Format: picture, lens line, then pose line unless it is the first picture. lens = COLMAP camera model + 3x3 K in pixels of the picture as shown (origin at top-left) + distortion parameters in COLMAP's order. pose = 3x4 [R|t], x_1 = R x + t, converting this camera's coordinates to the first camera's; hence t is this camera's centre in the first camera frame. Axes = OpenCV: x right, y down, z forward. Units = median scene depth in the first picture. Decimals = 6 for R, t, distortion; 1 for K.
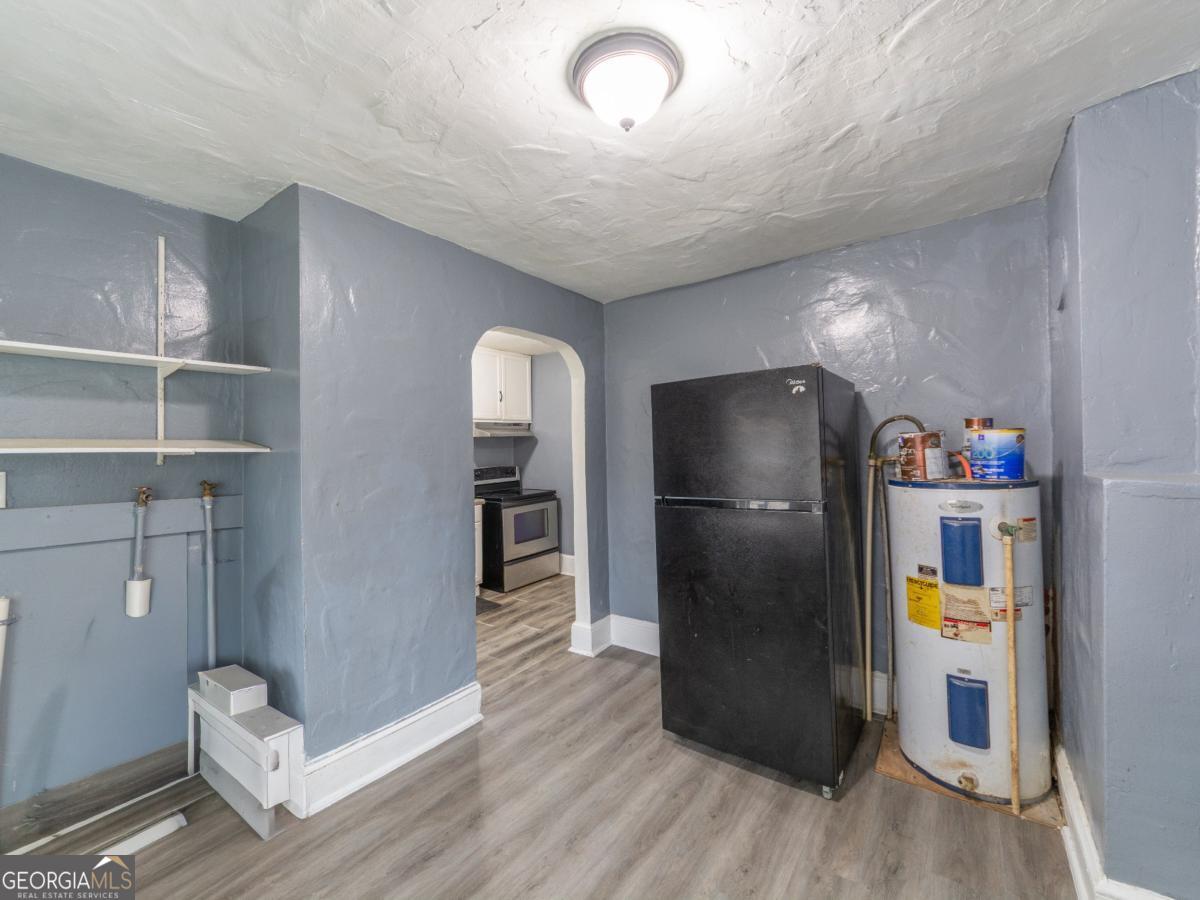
lens RADIAL K [[475.3, 0, 597.8], [0, 475.3, 440.1], [0, 0, 1]] dist [0.000670, -0.000628]
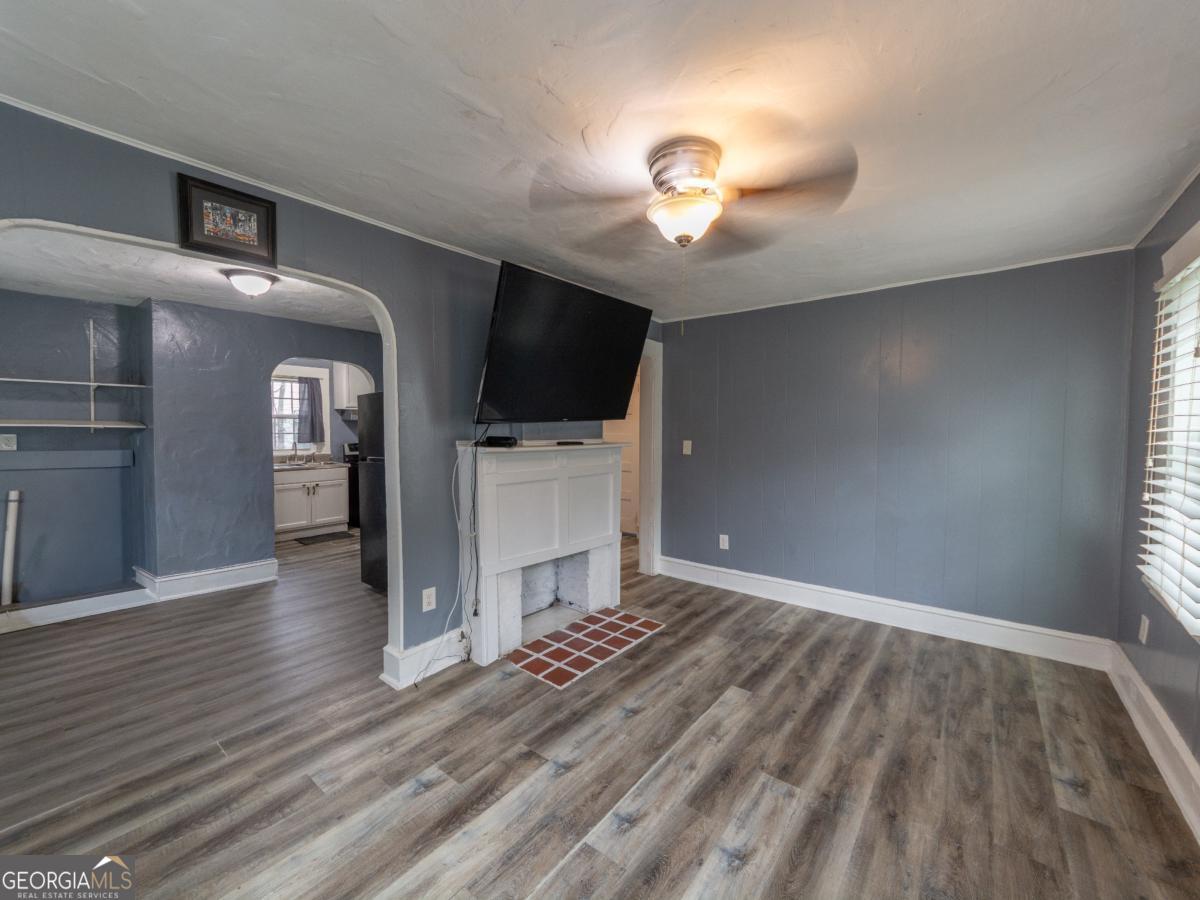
lens RADIAL K [[475.3, 0, 597.8], [0, 475.3, 440.1], [0, 0, 1]] dist [0.000670, -0.000628]
pose [[0.998974, 0.018578, -0.041295, 1.300848], [-0.017261, 0.999338, 0.032034, -0.020455], [0.041863, -0.031289, 0.998633, -0.922793]]
